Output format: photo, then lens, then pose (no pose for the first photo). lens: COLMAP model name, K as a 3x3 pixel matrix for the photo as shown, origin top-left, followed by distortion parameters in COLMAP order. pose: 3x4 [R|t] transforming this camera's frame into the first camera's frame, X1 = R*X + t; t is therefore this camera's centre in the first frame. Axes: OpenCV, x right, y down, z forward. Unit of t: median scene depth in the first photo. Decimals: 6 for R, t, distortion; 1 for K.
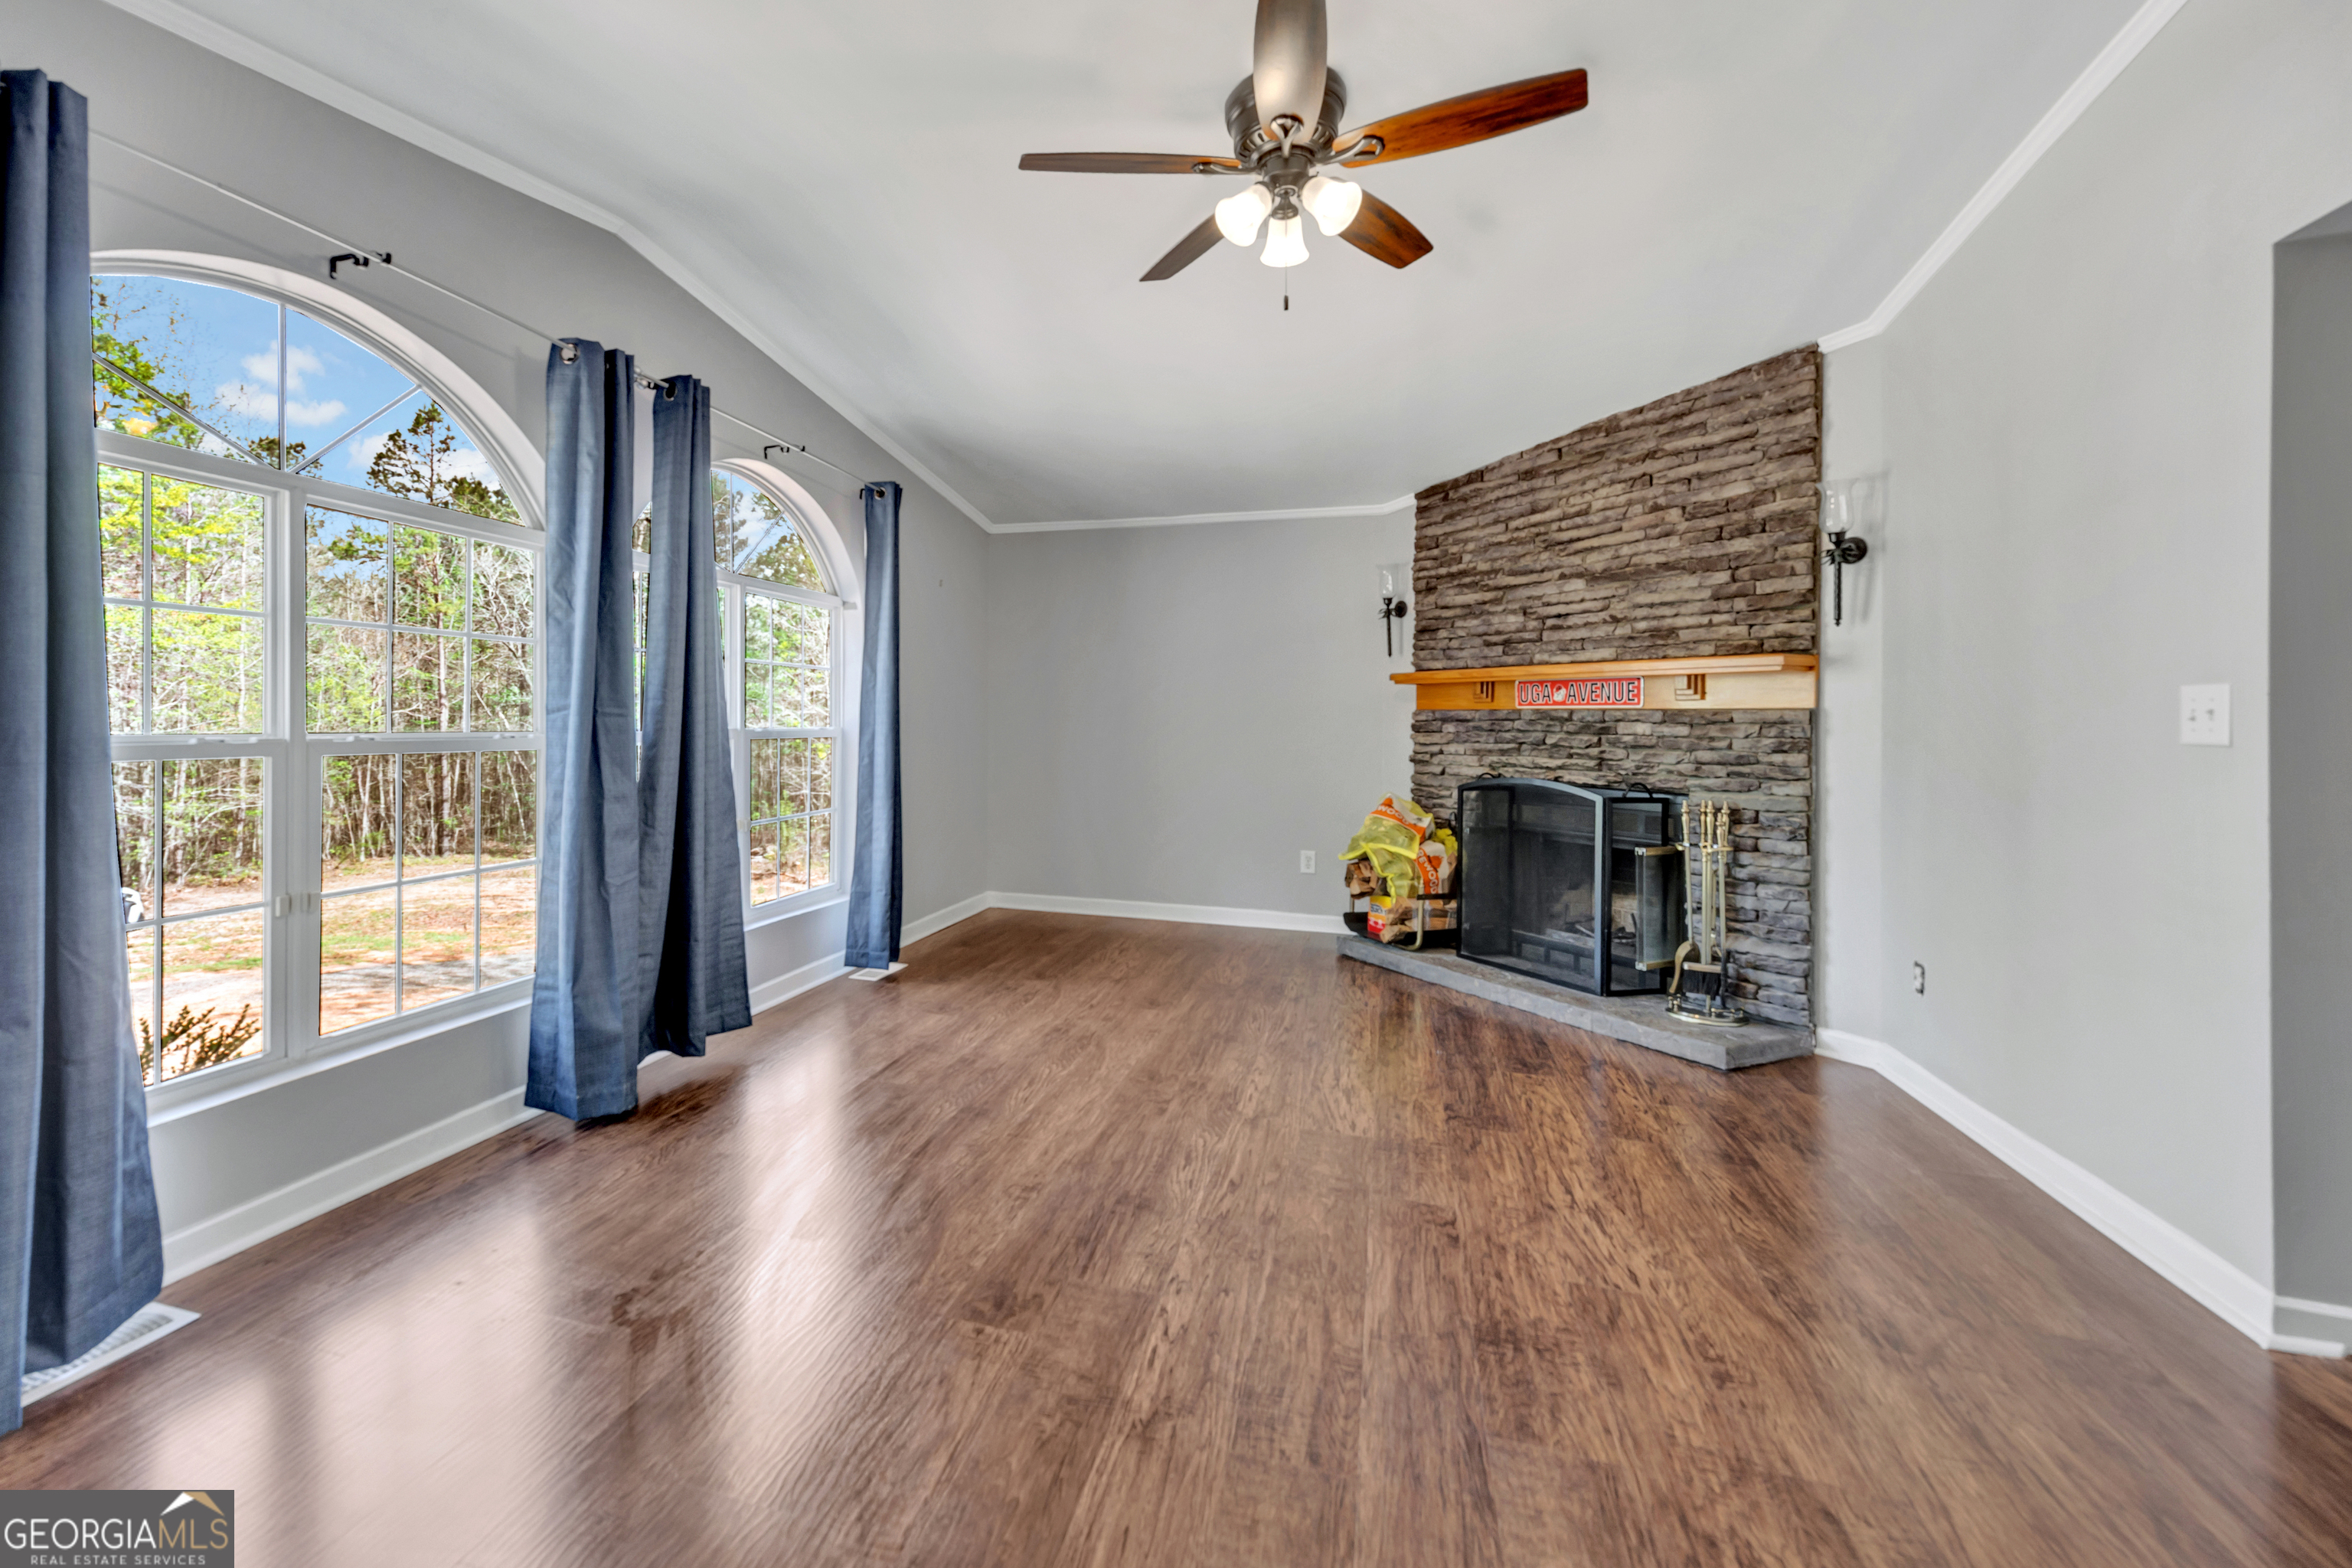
lens RADIAL K [[1024.7, 0, 1175.6], [0, 1024.7, 722.7], [0, 0, 1]] dist [-0.000970, -0.000024]
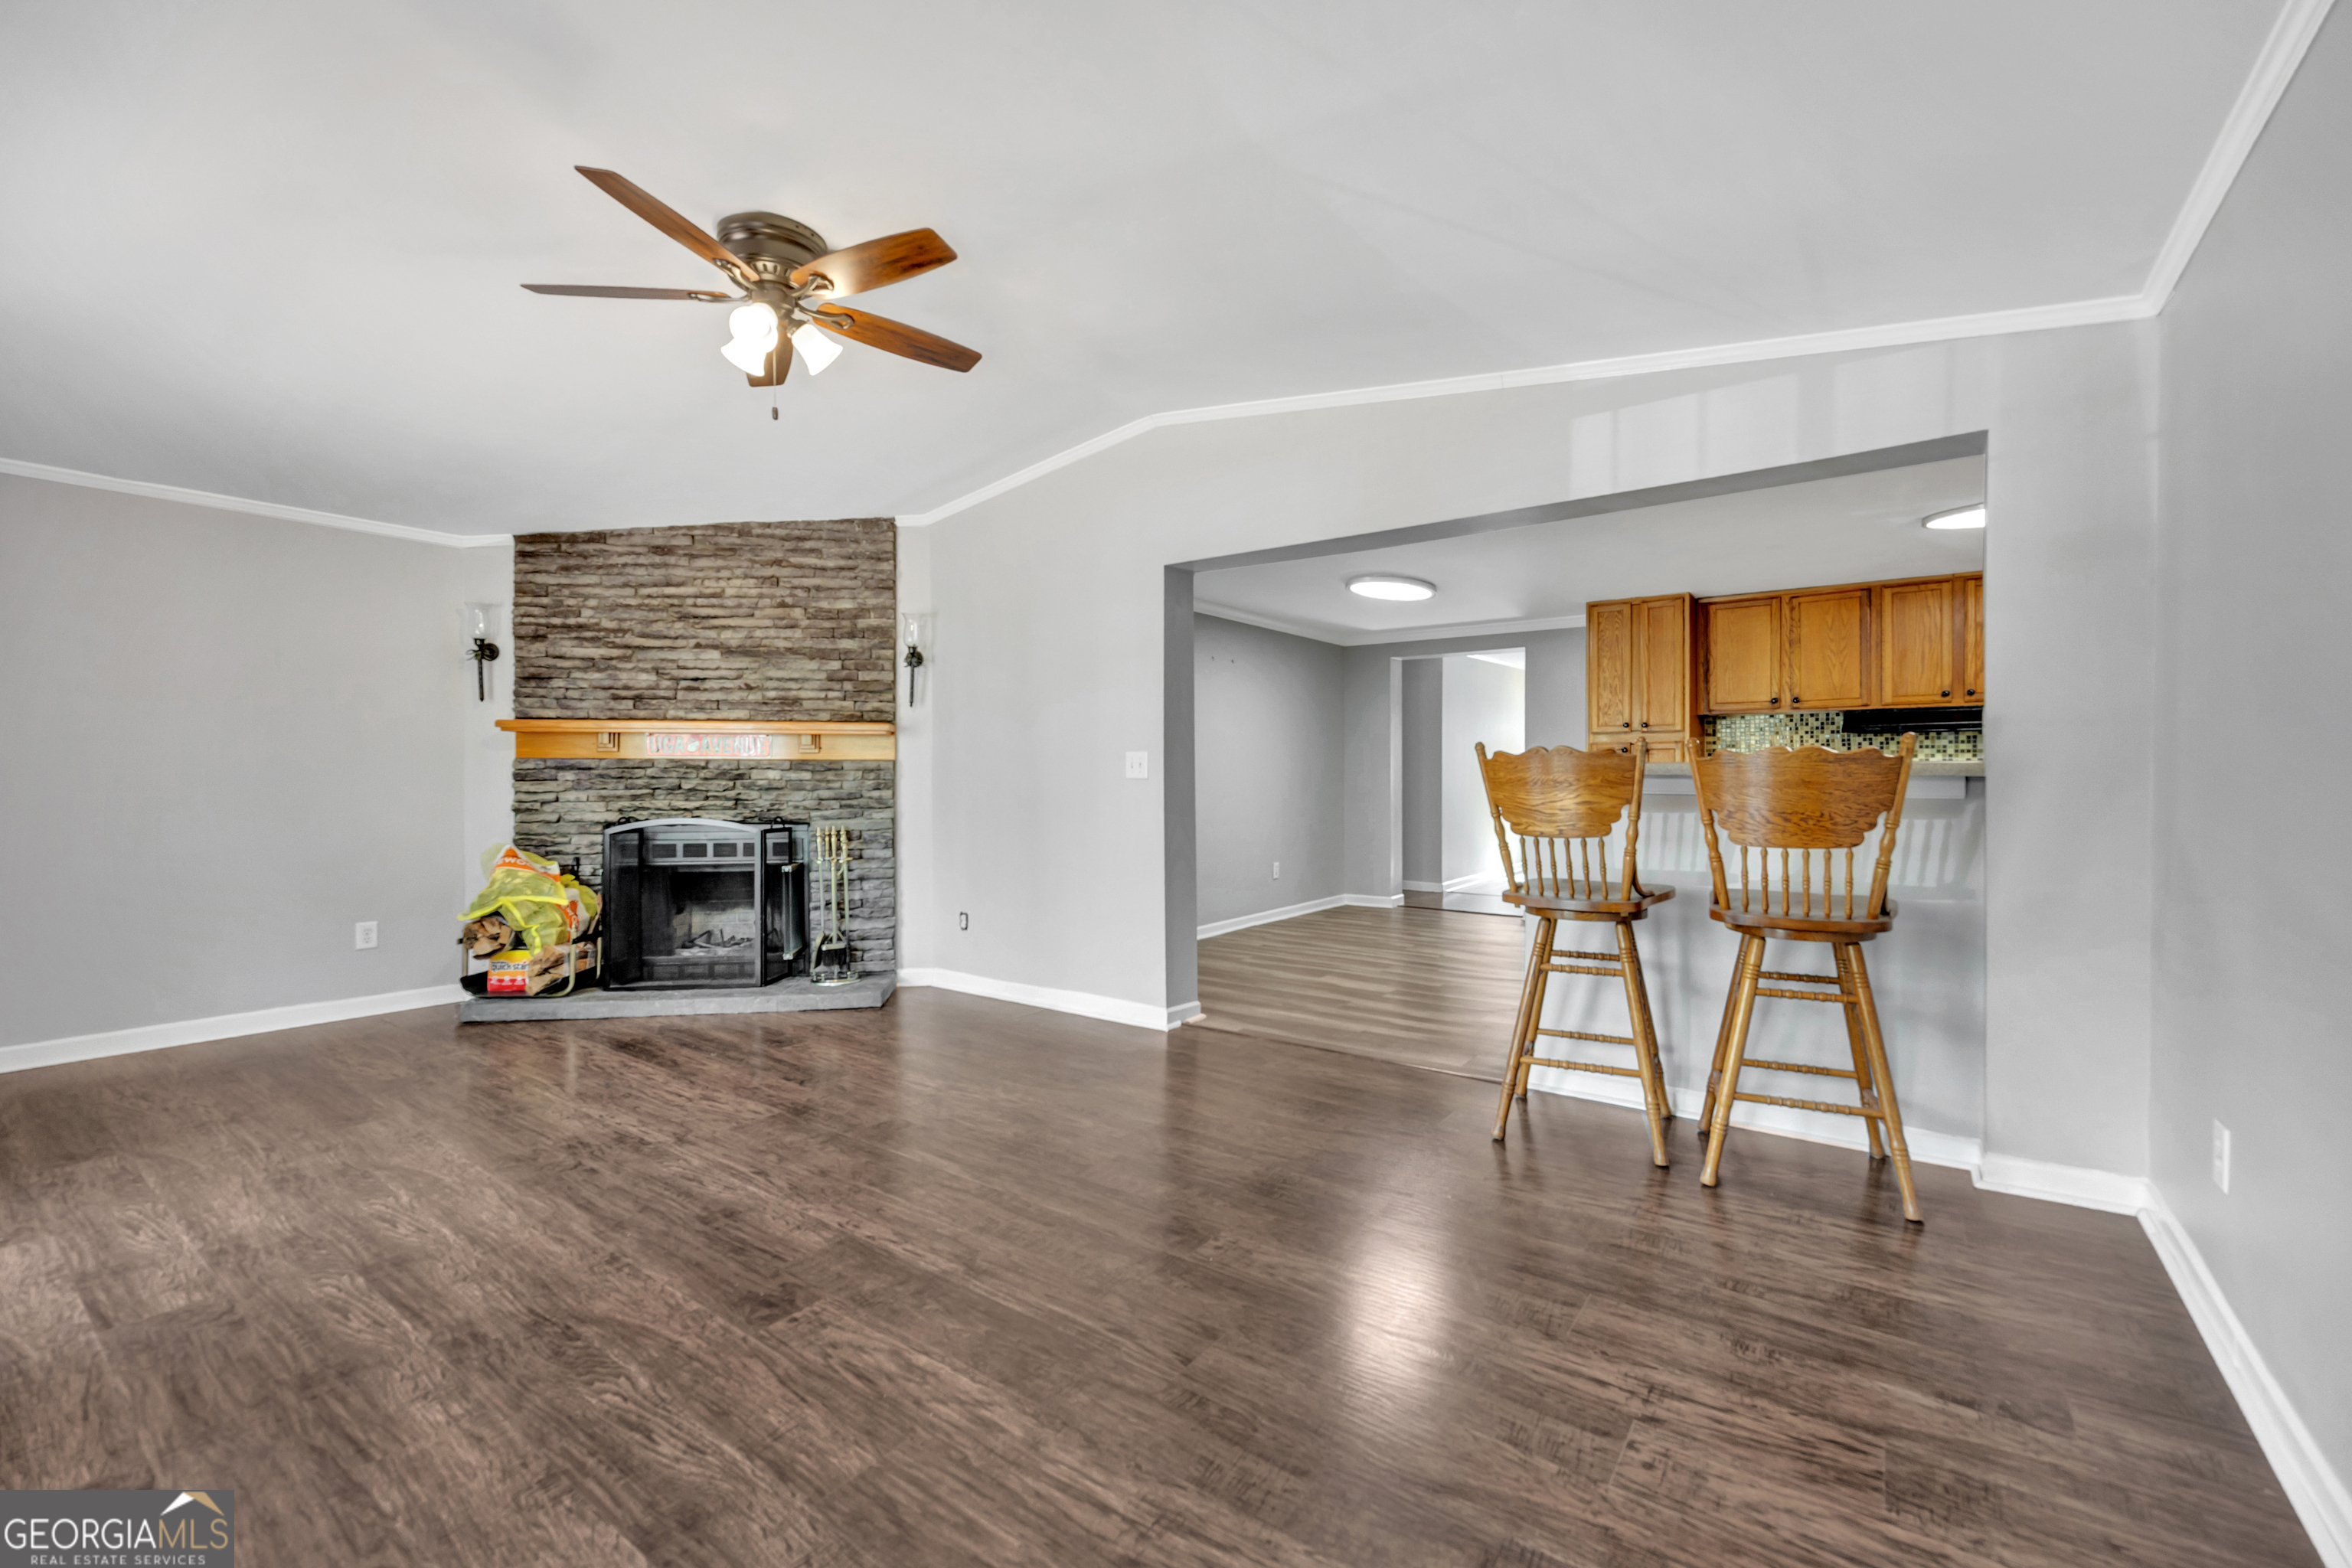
lens RADIAL K [[953.1, 0, 1176.0], [0, 953.1, 784.0], [0, 0, 1]] dist [0.000807, 0.000096]
pose [[0.318008, -0.018037, 0.947917, -0.530376], [0.003611, 0.999835, 0.017813, -0.001934], [-0.948081, -0.002242, 0.318020, 0.143883]]
